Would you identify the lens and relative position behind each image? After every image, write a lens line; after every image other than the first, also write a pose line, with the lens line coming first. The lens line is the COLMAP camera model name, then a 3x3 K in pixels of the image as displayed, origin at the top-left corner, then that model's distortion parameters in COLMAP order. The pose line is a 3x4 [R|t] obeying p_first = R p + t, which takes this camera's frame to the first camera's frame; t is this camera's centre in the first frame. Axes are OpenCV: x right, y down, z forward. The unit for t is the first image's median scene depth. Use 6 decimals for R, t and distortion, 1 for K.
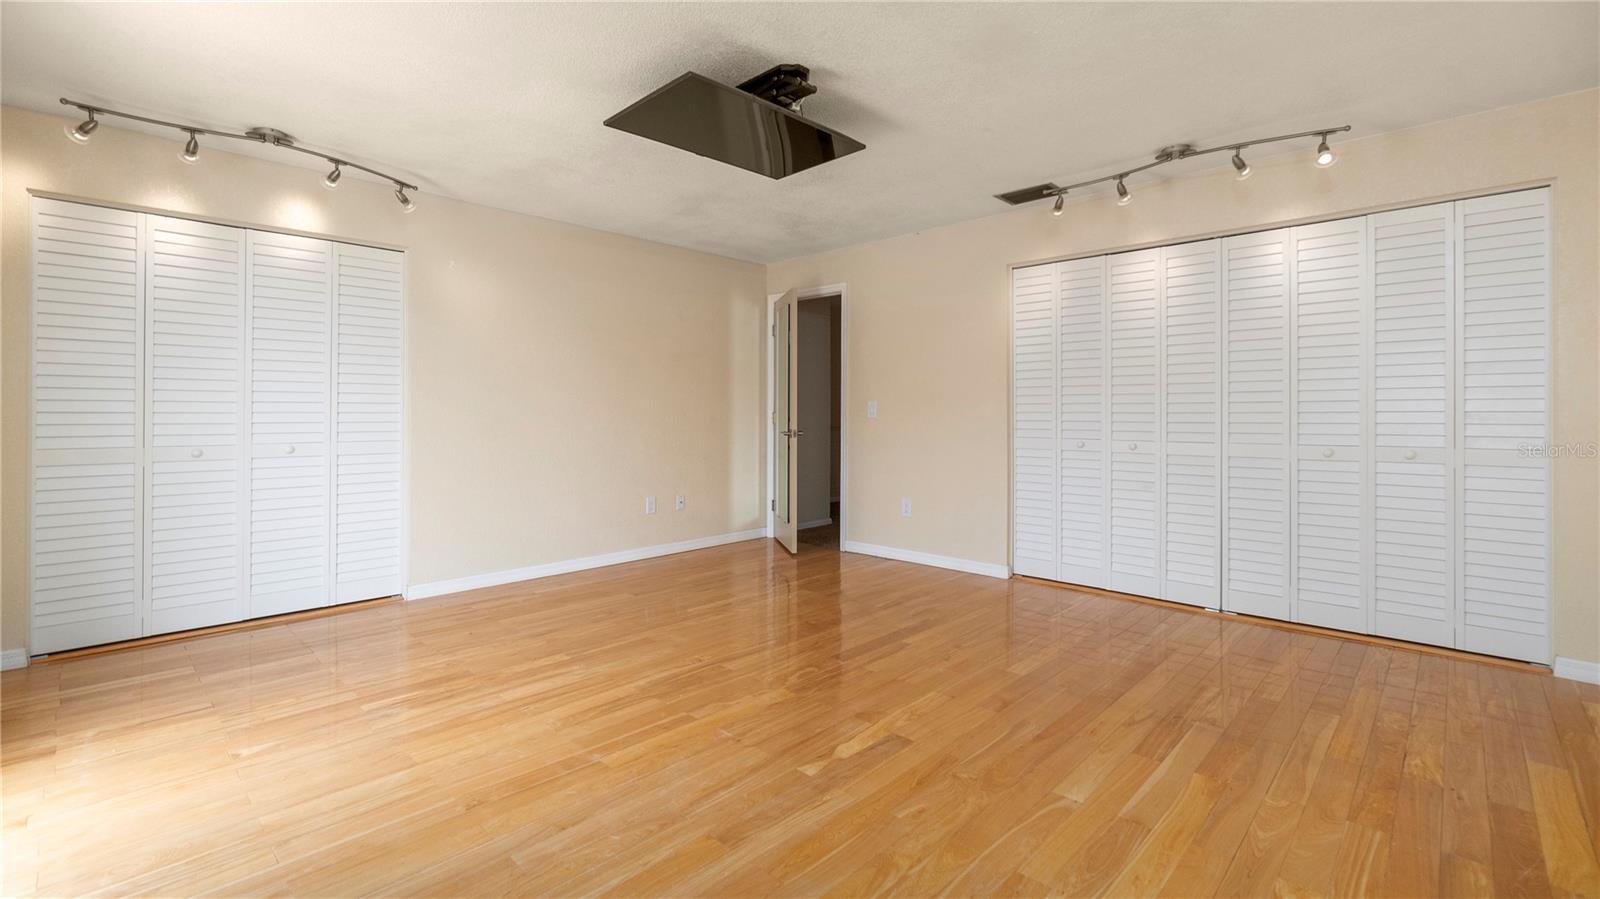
lens RADIAL K [[710.5, 0, 795.5], [0, 710.5, 409.1], [0, 0, 1]] dist [-0.000816, 0.000150]
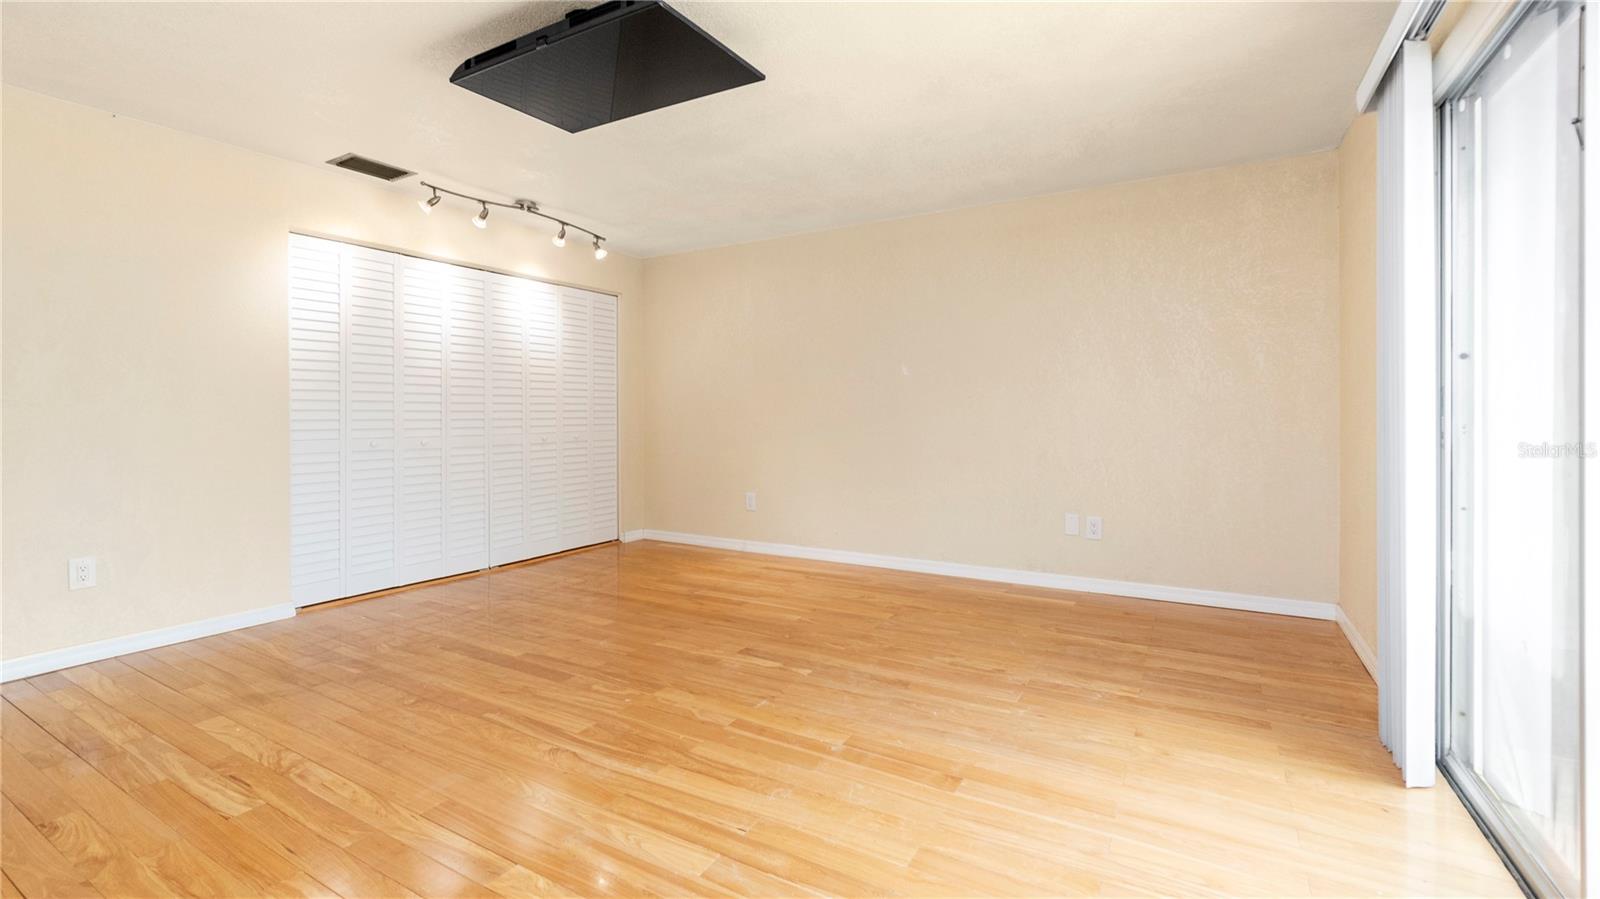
lens RADIAL K [[688.8, 0, 793.2], [0, 688.8, 419.4], [0, 0, 1]] dist [-0.000241, 0.000530]
pose [[-0.224876, -0.012328, 0.974309, -1.039360], [-0.002548, 0.999924, 0.012064, 0.005526], [-0.974384, 0.000230, -0.224890, 1.090253]]
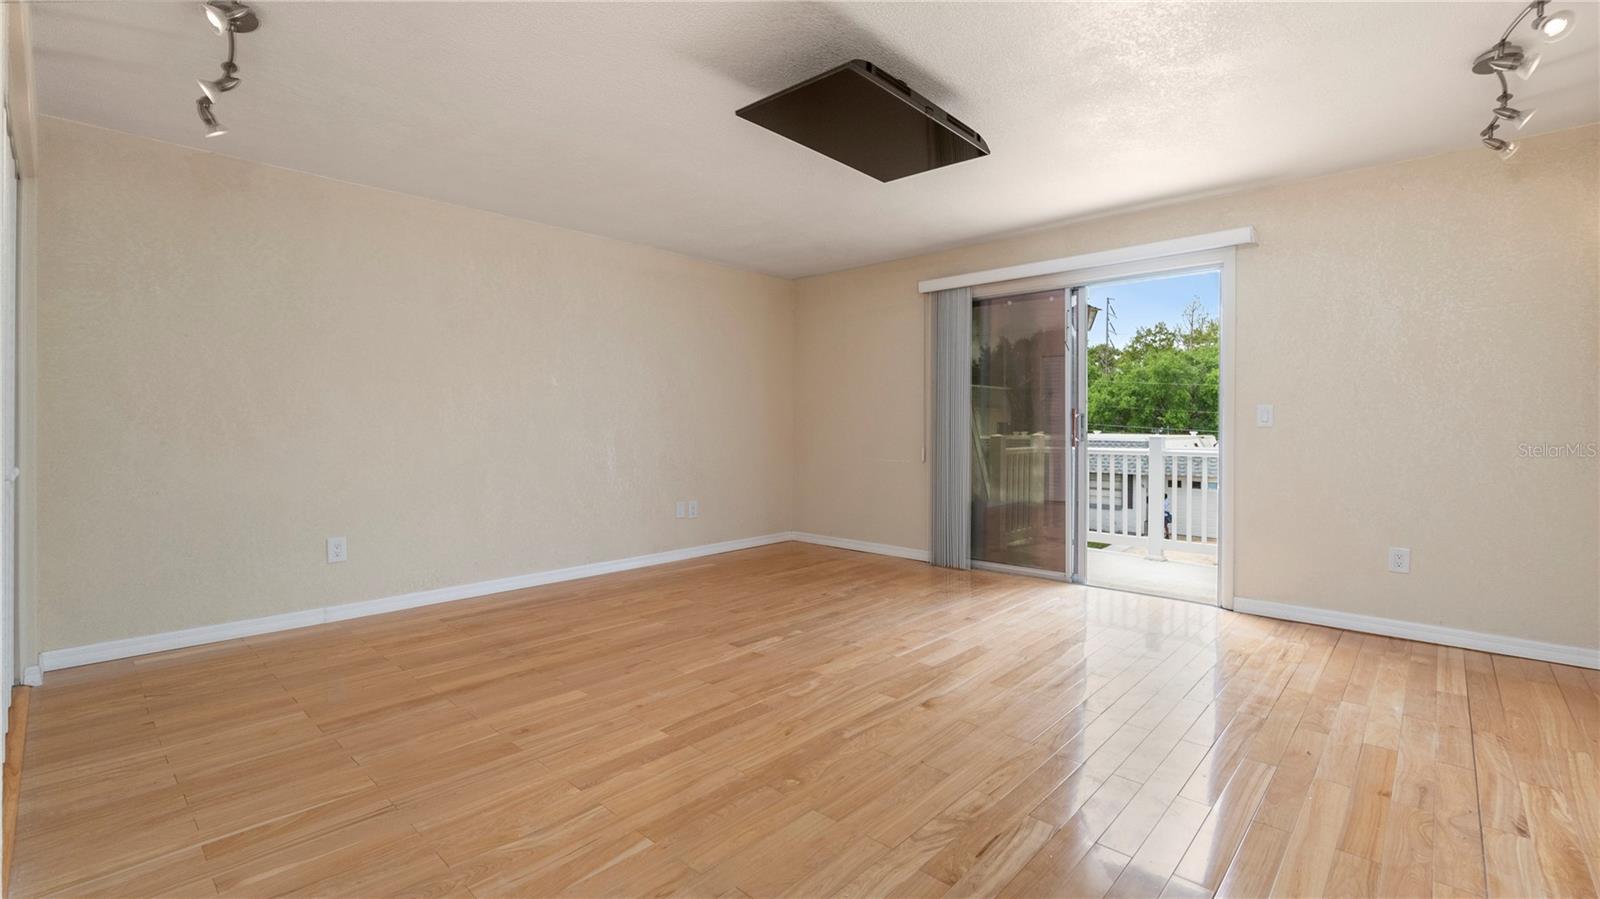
lens RADIAL K [[688.8, 0, 793.2], [0, 688.8, 419.4], [0, 0, 1]] dist [-0.000241, 0.000530]
pose [[-0.999888, -0.008281, -0.012444, 0.047318], [-0.008088, 0.999848, -0.015431, 0.021084], [0.012570, -0.015328, -0.999804, 2.190744]]
